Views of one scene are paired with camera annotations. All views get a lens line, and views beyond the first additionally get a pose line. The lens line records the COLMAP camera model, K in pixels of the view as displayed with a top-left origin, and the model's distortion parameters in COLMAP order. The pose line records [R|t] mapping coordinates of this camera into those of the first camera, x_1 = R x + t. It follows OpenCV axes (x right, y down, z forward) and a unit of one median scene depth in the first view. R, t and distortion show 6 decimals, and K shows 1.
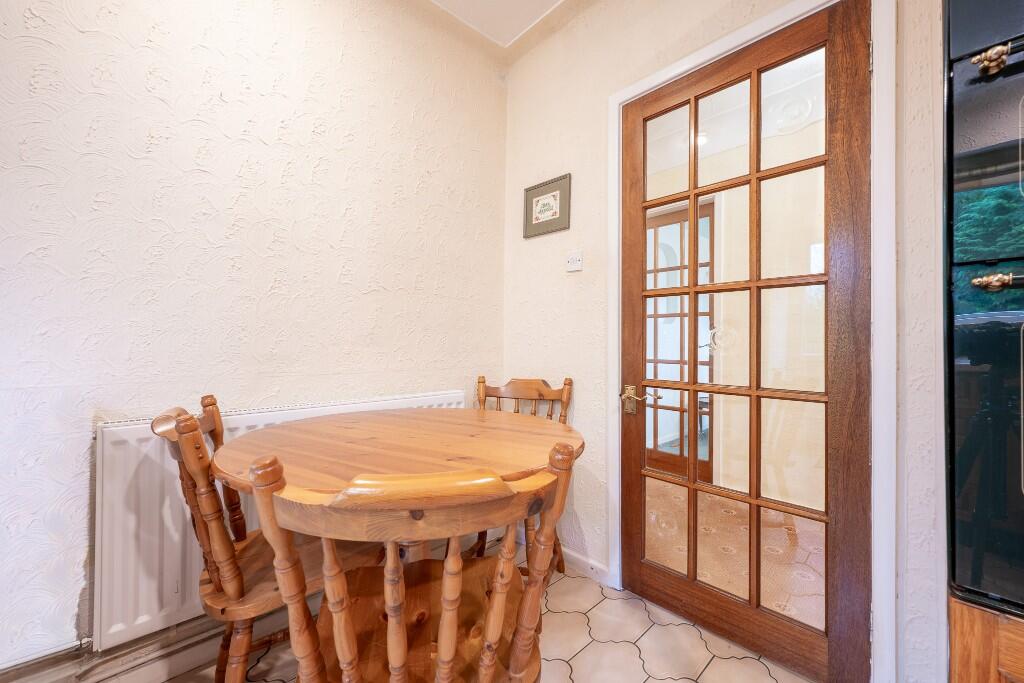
lens RADIAL K [[403.9, 0, 514.7], [0, 403.9, 337.4], [0, 0, 1]] dist [-0.003496, 0.000135]
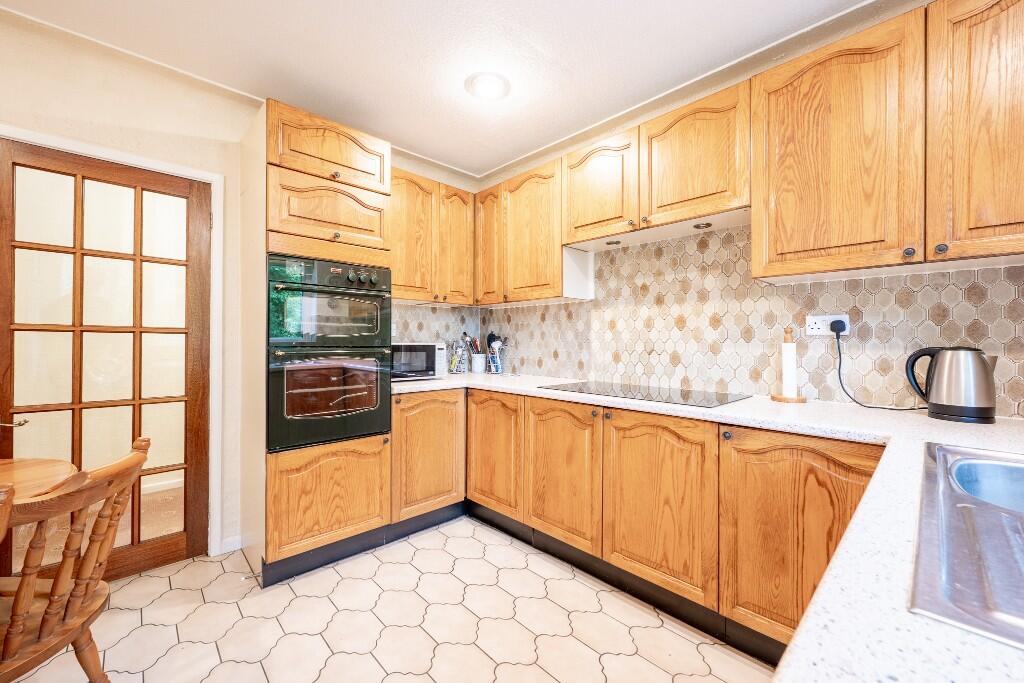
lens RADIAL K [[403.9, 0, 506.4], [0, 403.9, 345.6], [0, 0, 1]] dist [-0.003496, 0.000135]
pose [[0.013332, -0.015696, 0.999788, -0.968963], [-0.017909, 0.999713, 0.015933, -0.133866], [-0.999751, -0.018118, 0.013047, -0.426715]]
